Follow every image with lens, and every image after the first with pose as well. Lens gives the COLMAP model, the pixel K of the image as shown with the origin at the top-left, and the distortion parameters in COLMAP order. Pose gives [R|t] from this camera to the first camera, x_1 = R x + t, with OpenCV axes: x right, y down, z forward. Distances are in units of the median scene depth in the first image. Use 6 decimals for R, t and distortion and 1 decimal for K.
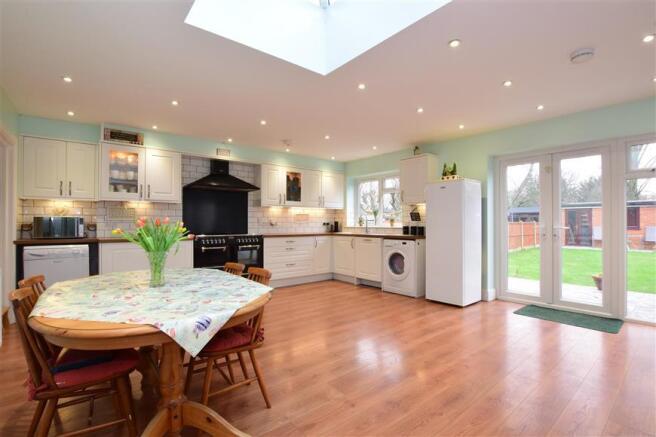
lens RADIAL K [[312.2, 0, 329.4], [0, 312.2, 222.2], [0, 0, 1]] dist [-0.018741, -0.000464]
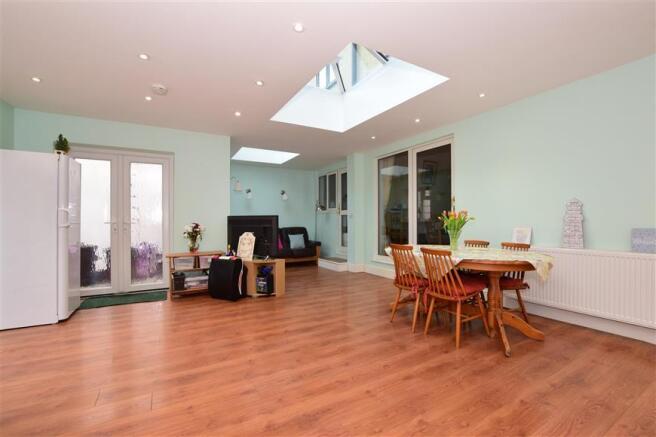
lens RADIAL K [[292.2, 0, 333.0], [0, 292.2, 216.6], [0, 0, 1]] dist [-0.016974, 0.000351]
pose [[-0.985270, 0.002799, 0.170984, -0.059535], [0.000607, 0.999917, -0.012869, 0.020943], [-0.171006, -0.012576, -0.985190, 1.035264]]
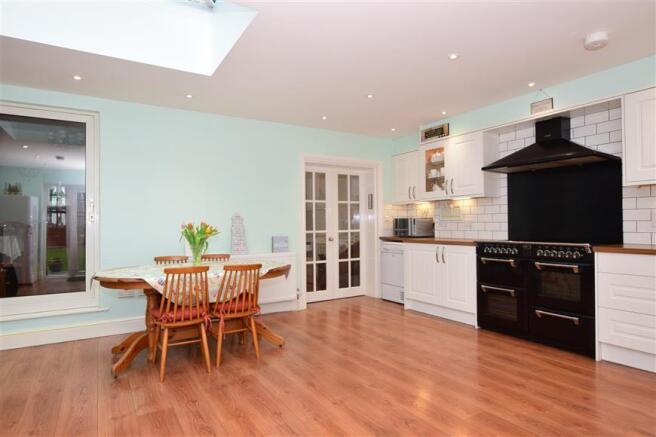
lens RADIAL K [[375.9, 0, 331.8], [0, 375.9, 214.8], [0, 0, 1]] dist [0.027573, 0.000558]
pose [[-0.147115, -0.027026, -0.988750, 0.451664], [0.004040, 0.999602, -0.027923, 0.006900], [0.989111, -0.008102, -0.146947, 0.734000]]
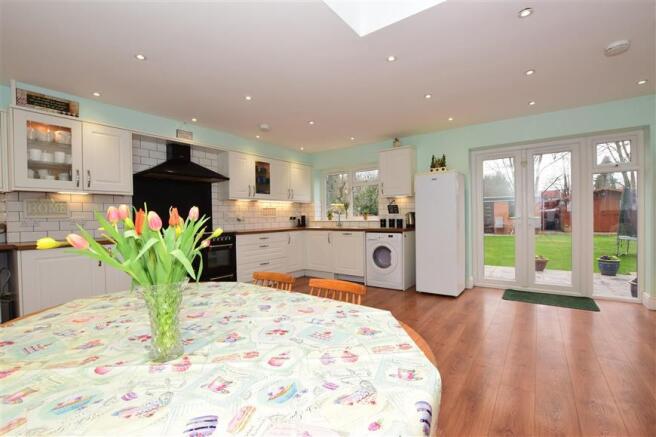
lens RADIAL K [[292.2, 0, 330.5], [0, 292.2, 222.1], [0, 0, 1]] dist [-0.016974, 0.000351]
pose [[0.969334, -0.021404, 0.244814, -0.164477], [0.016771, 0.999639, 0.020993, 0.000909], [-0.245175, -0.016243, 0.969343, 0.151112]]
